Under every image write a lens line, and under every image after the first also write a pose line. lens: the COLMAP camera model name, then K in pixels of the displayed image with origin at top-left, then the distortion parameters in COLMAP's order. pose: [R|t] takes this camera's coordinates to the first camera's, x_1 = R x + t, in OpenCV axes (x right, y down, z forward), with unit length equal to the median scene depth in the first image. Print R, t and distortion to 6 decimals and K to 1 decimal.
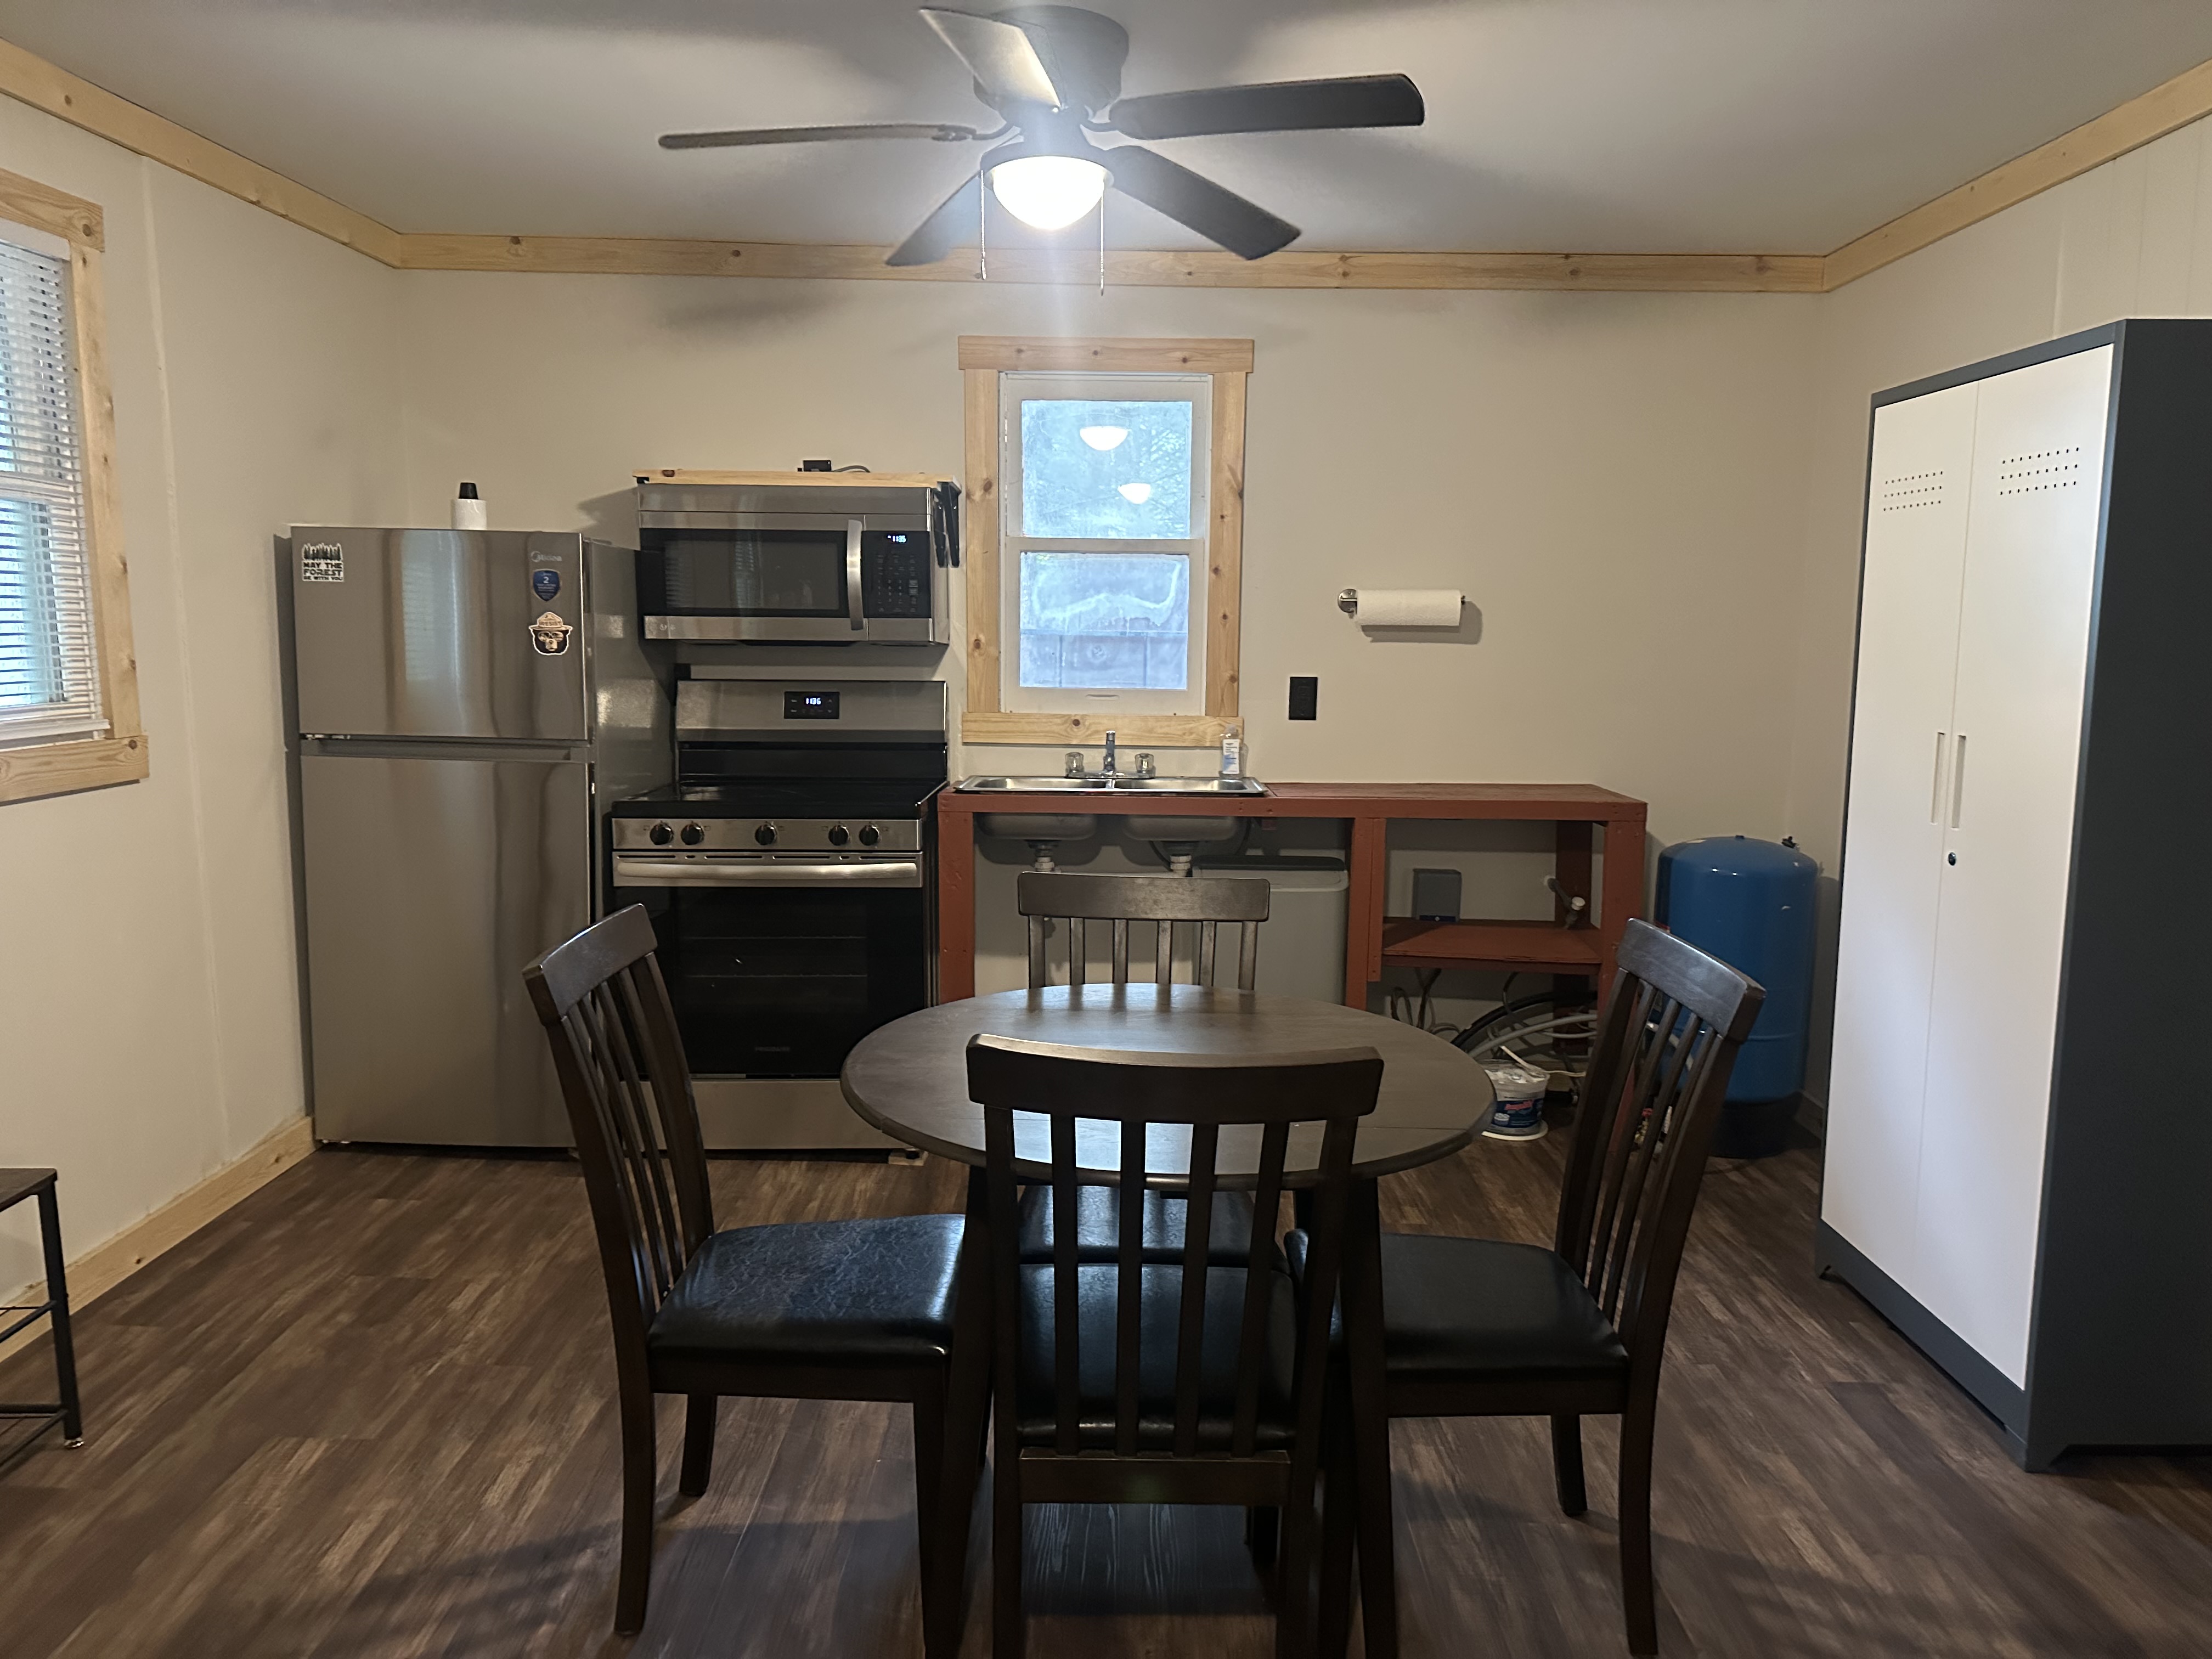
lens RADIAL K [[1560.2, 0, 1110.0], [0, 1560.2, 851.2], [0, 0, 1]] dist [0.064816, -0.078266]
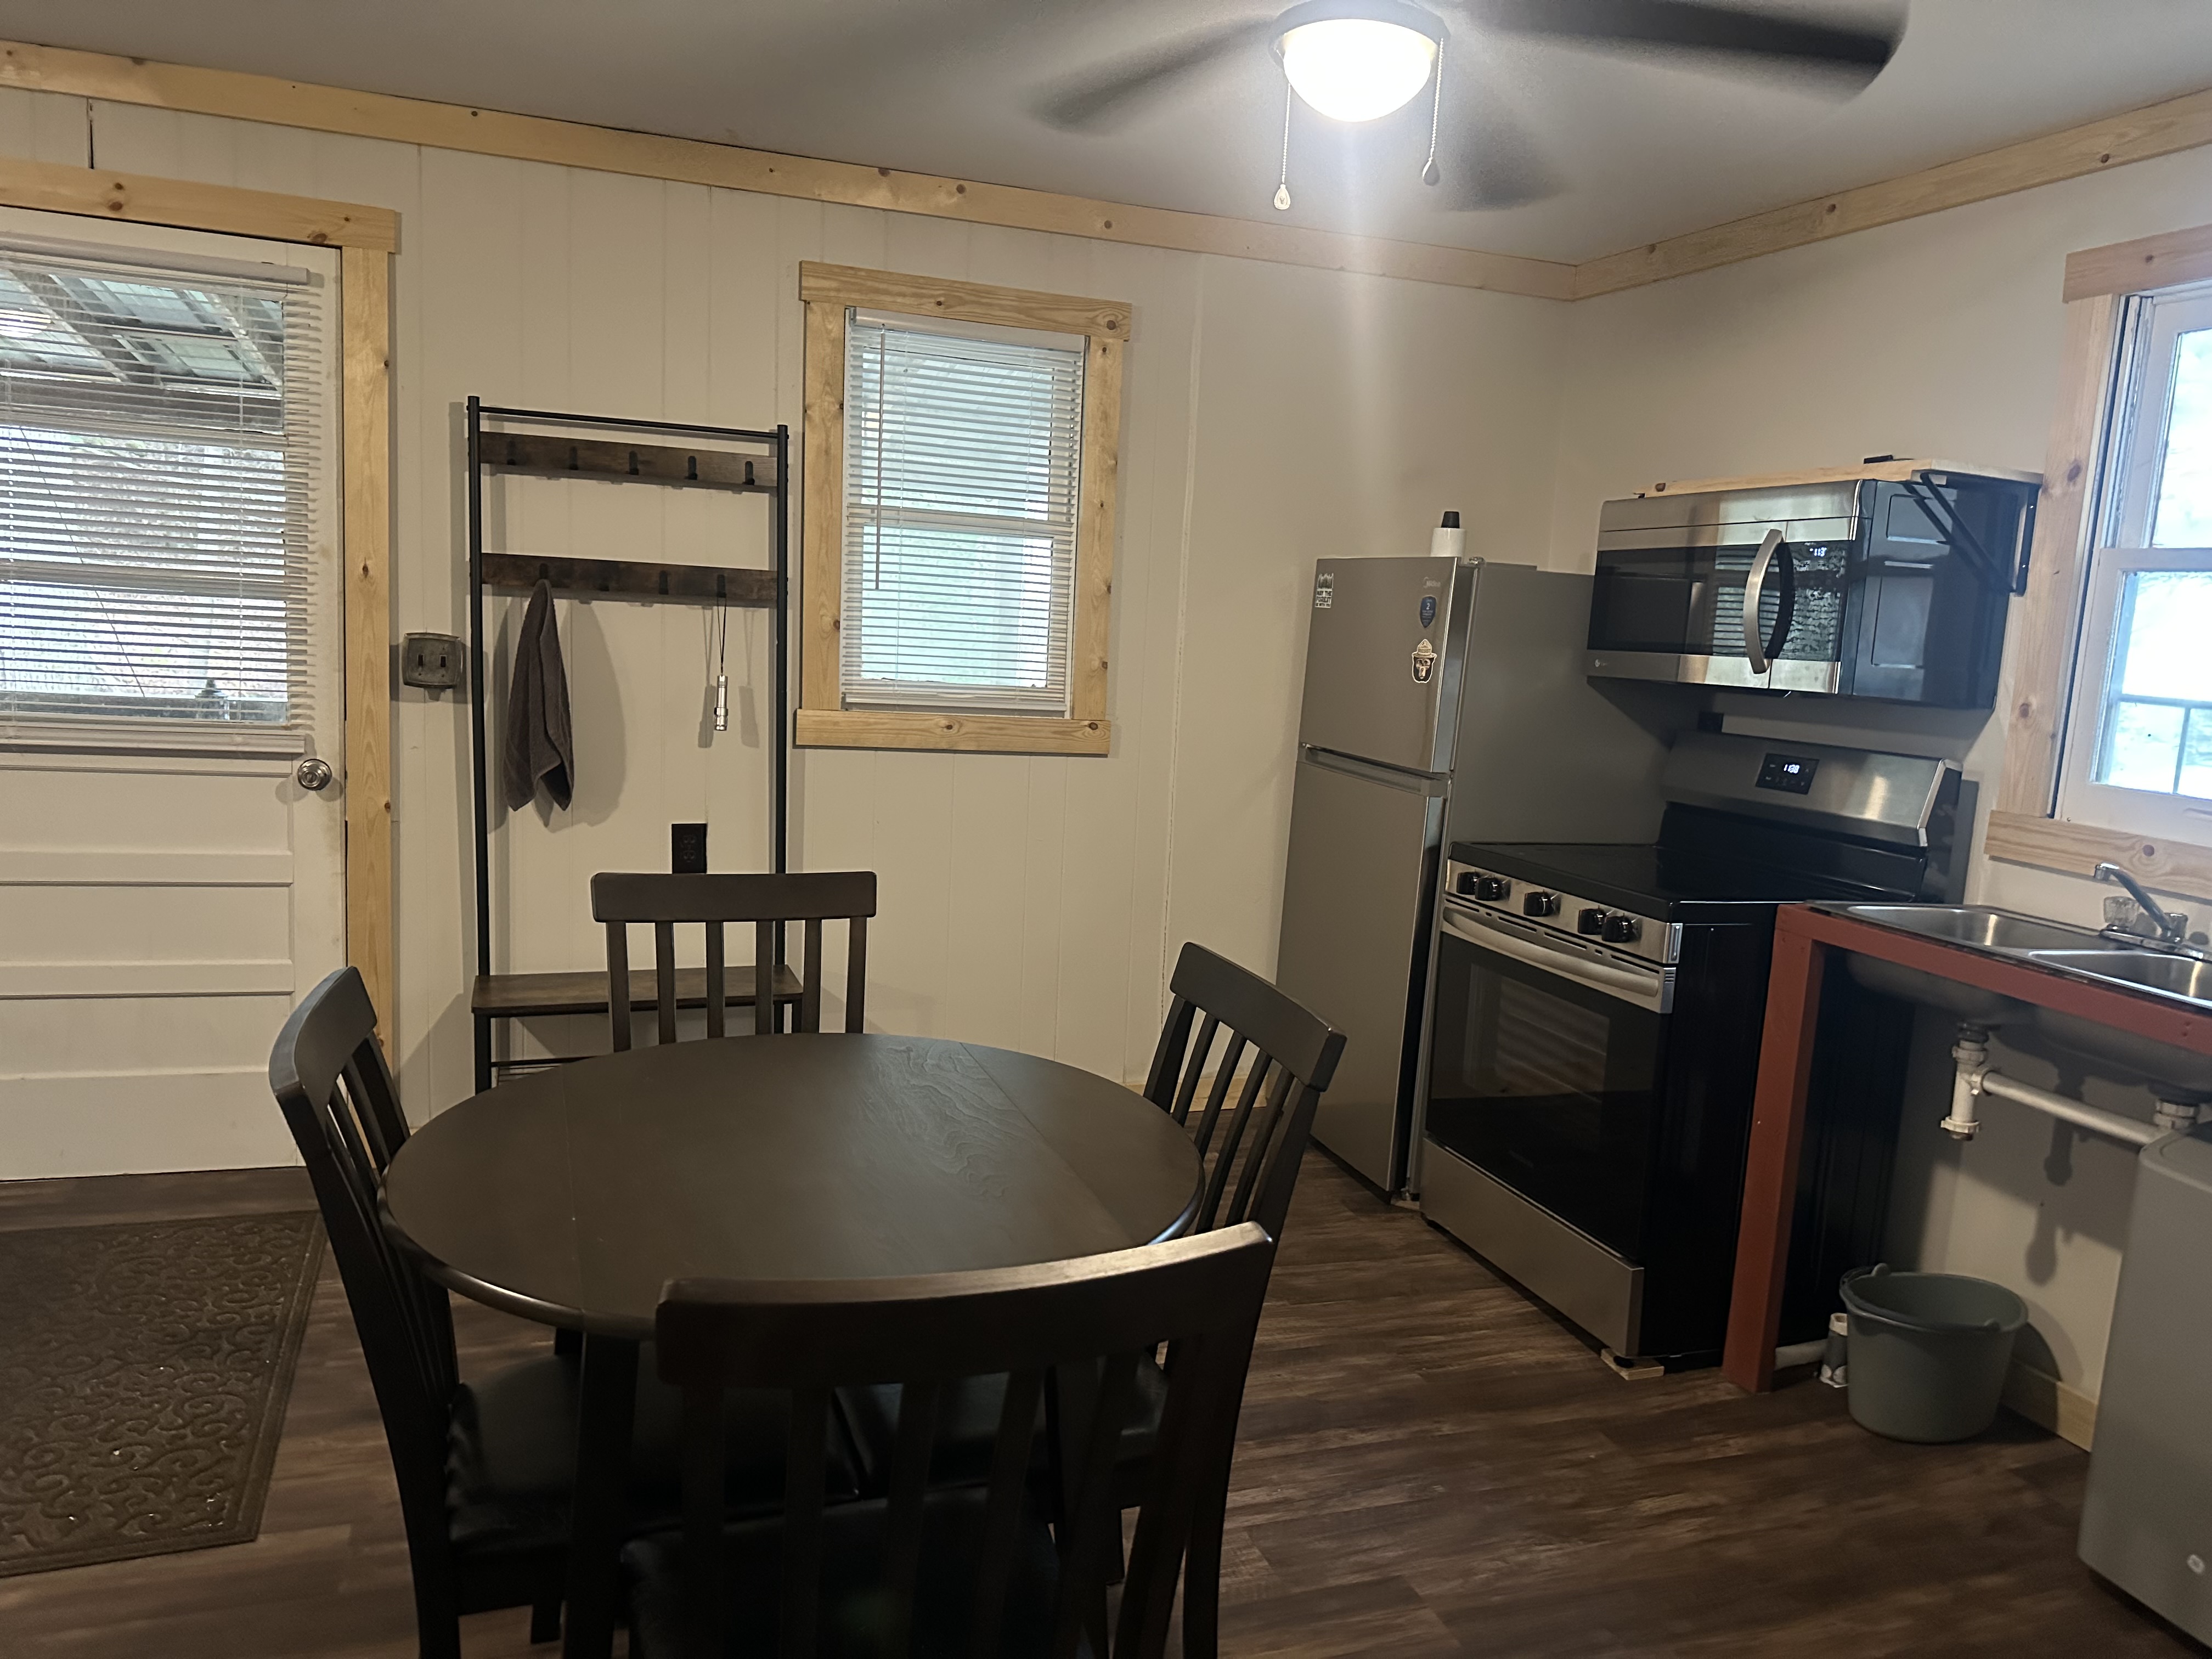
lens RADIAL K [[1560.2, 0, 1100.8], [0, 1560.2, 849.8], [0, 0, 1]] dist [0.064816, -0.078266]
pose [[0.351115, 0.147571, -0.924630, 0.460280], [-0.190338, 0.978133, 0.083832, -0.064073], [0.916782, 0.146558, 0.371525, 0.452966]]
